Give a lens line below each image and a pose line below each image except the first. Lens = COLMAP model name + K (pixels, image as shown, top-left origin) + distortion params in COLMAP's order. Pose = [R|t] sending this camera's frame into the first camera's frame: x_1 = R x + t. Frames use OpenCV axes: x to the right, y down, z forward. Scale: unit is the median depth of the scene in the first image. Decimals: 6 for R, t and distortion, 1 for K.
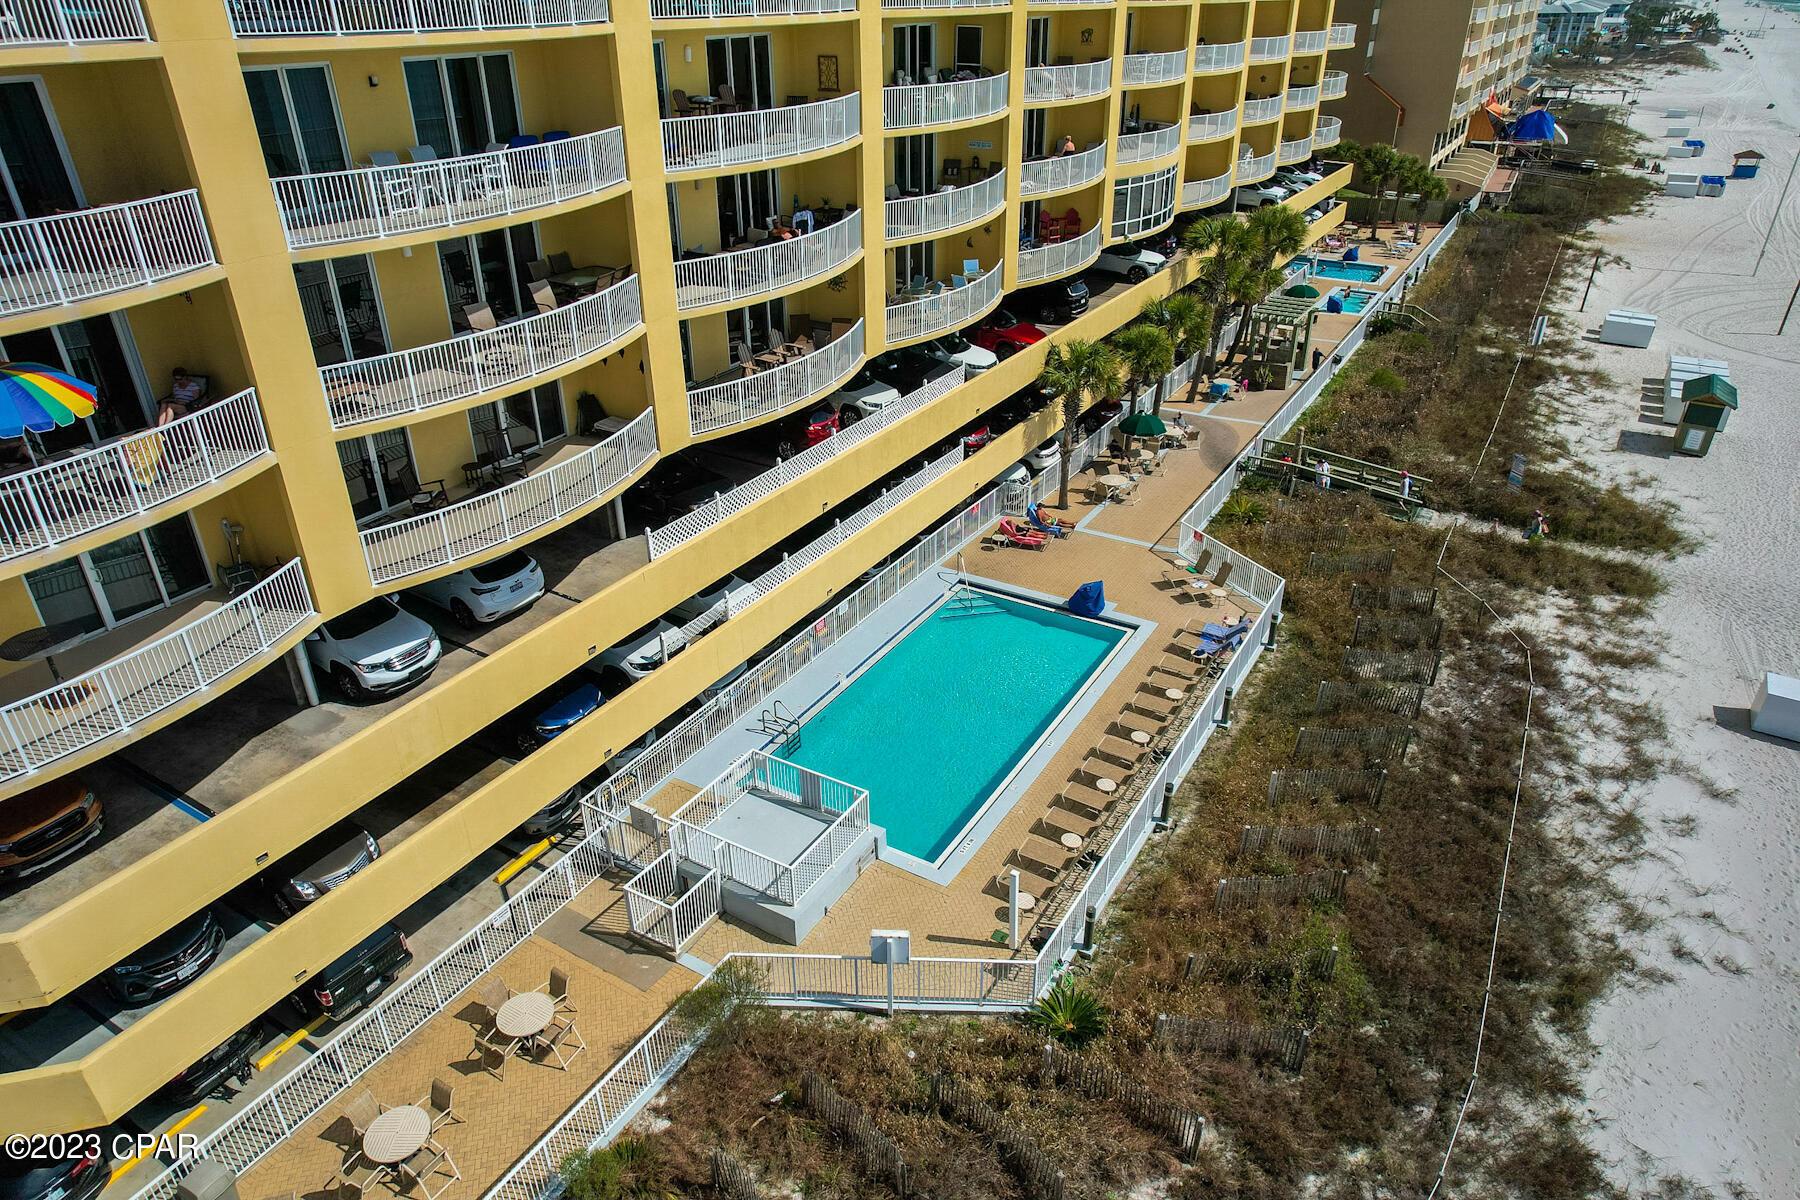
lens RADIAL K [[1161.6, 0, 932.6], [0, 1161.6, 594.6], [0, 0, 1]] dist [-0.072886, 0.063959]
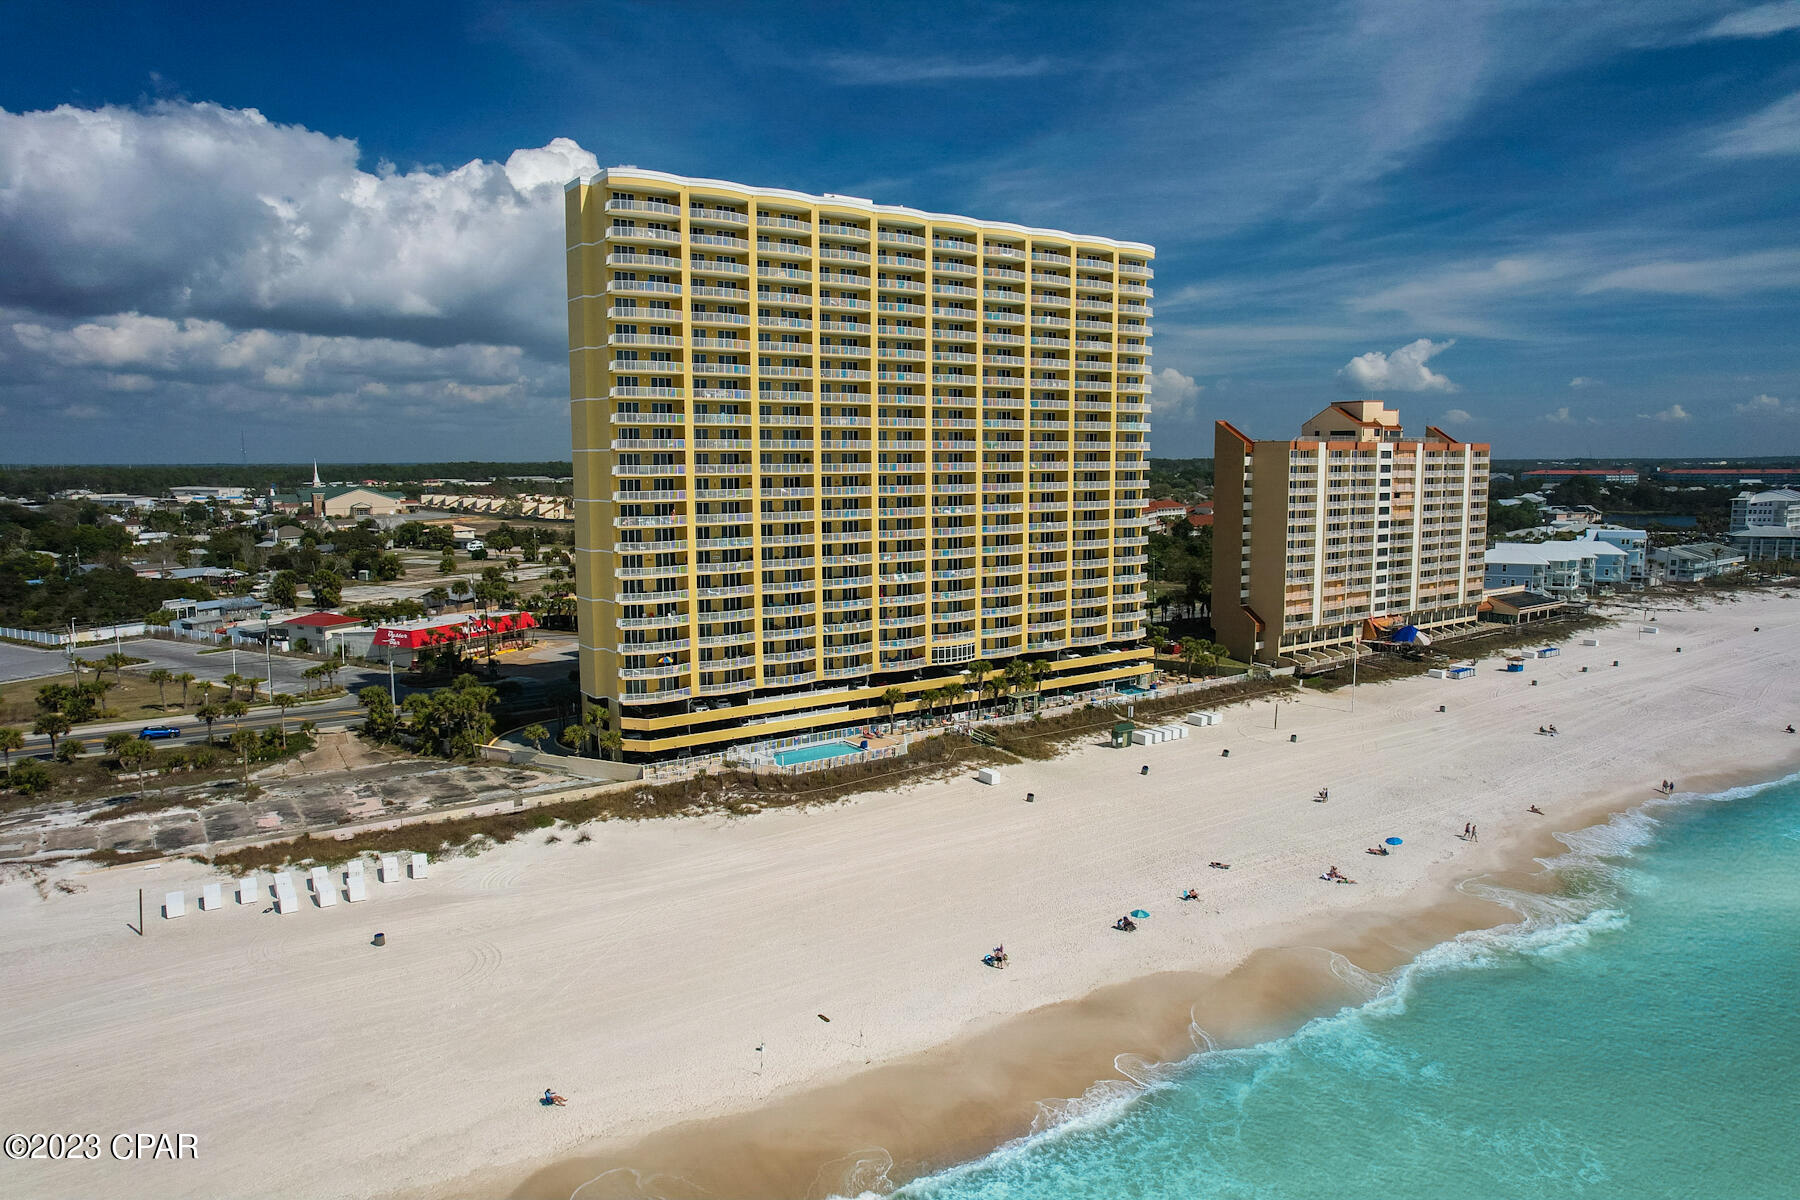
lens RADIAL K [[1161.6, 0, 902.0], [0, 1161.6, 588.6], [0, 0, 1]] dist [-0.072886, 0.063959]
pose [[0.898238, 0.045811, -0.437116, 1.992229], [-0.204194, 0.924198, -0.322742, 0.778567], [0.389197, 0.379155, 0.839504, -2.532224]]
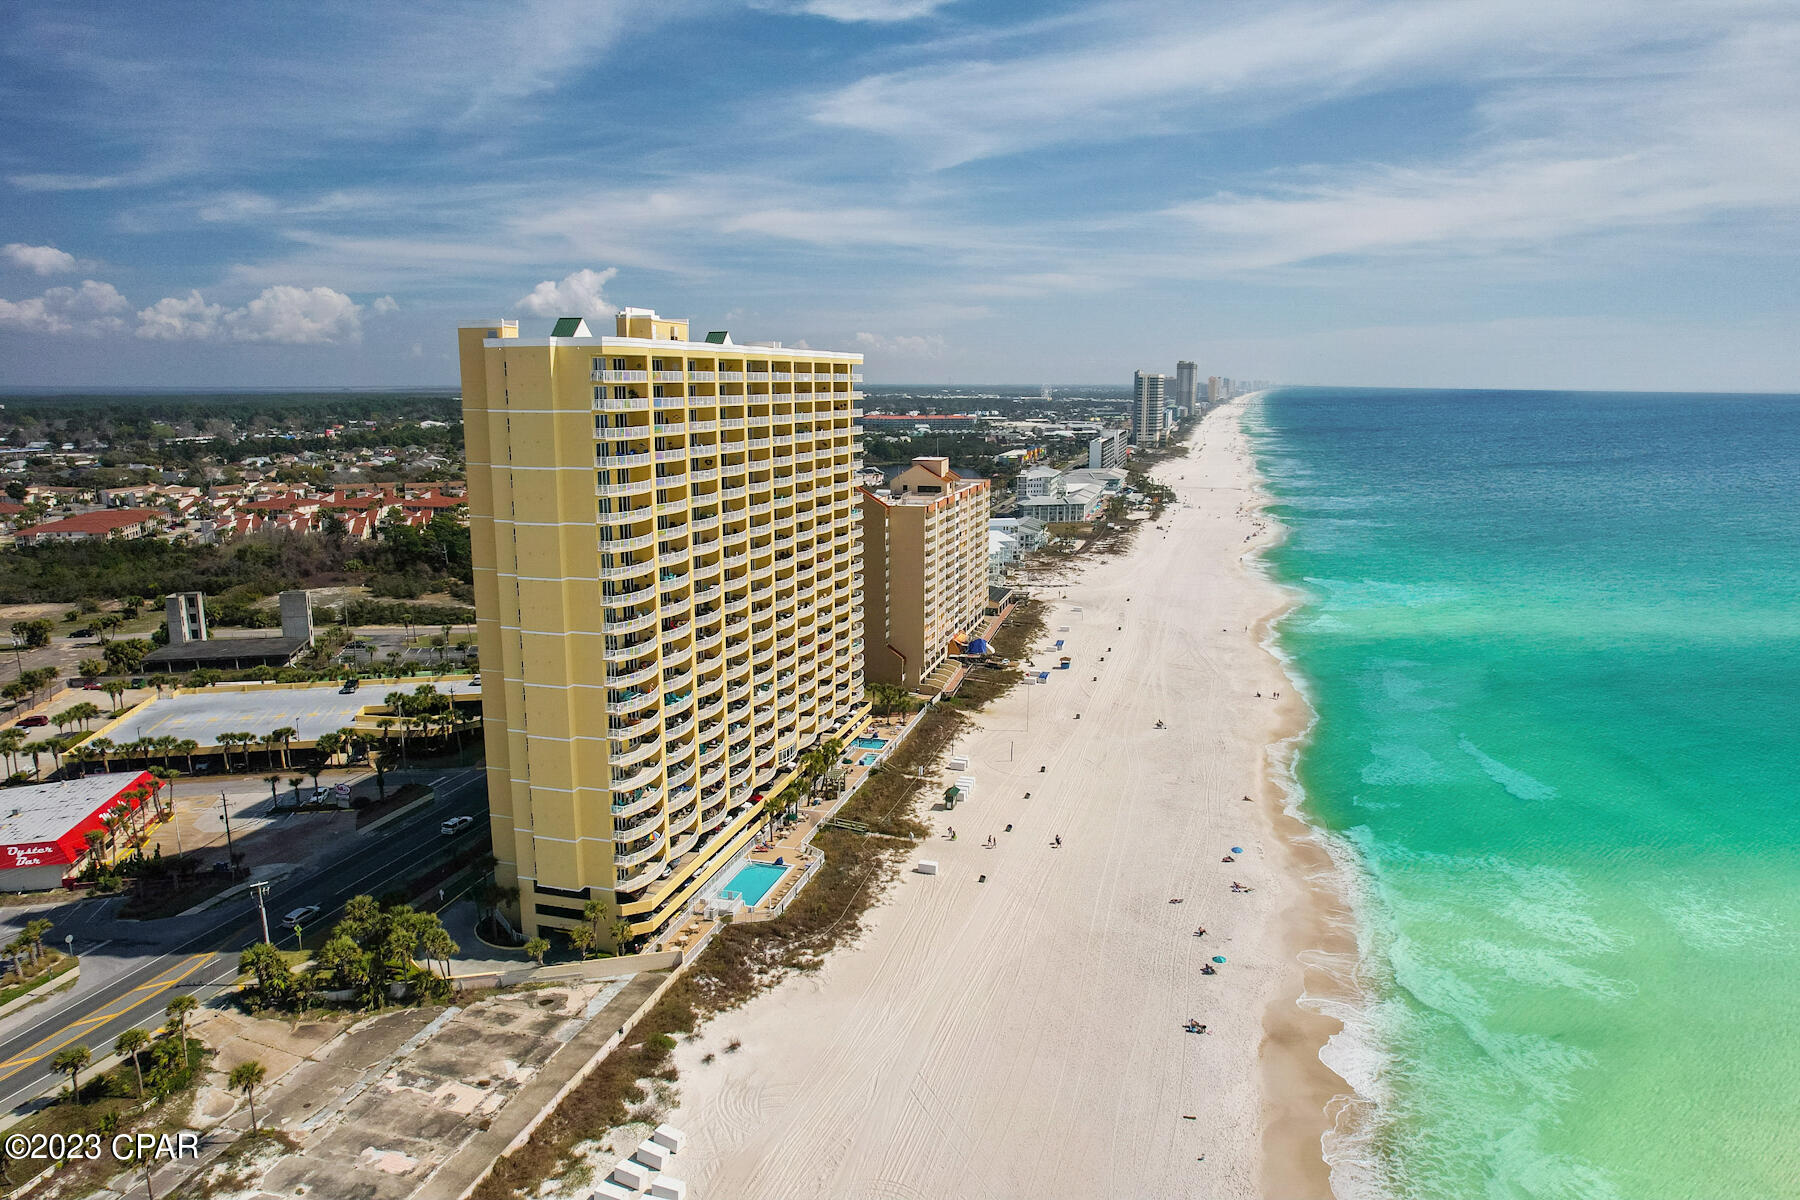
lens RADIAL K [[1161.6, 0, 920.2], [0, 1161.6, 641.4], [0, 0, 1]] dist [-0.072886, 0.063959]
pose [[0.966815, -0.053422, 0.249828, -0.392035], [0.116656, 0.962308, -0.245673, 0.337193], [-0.227287, 0.266665, 0.936606, -3.372226]]
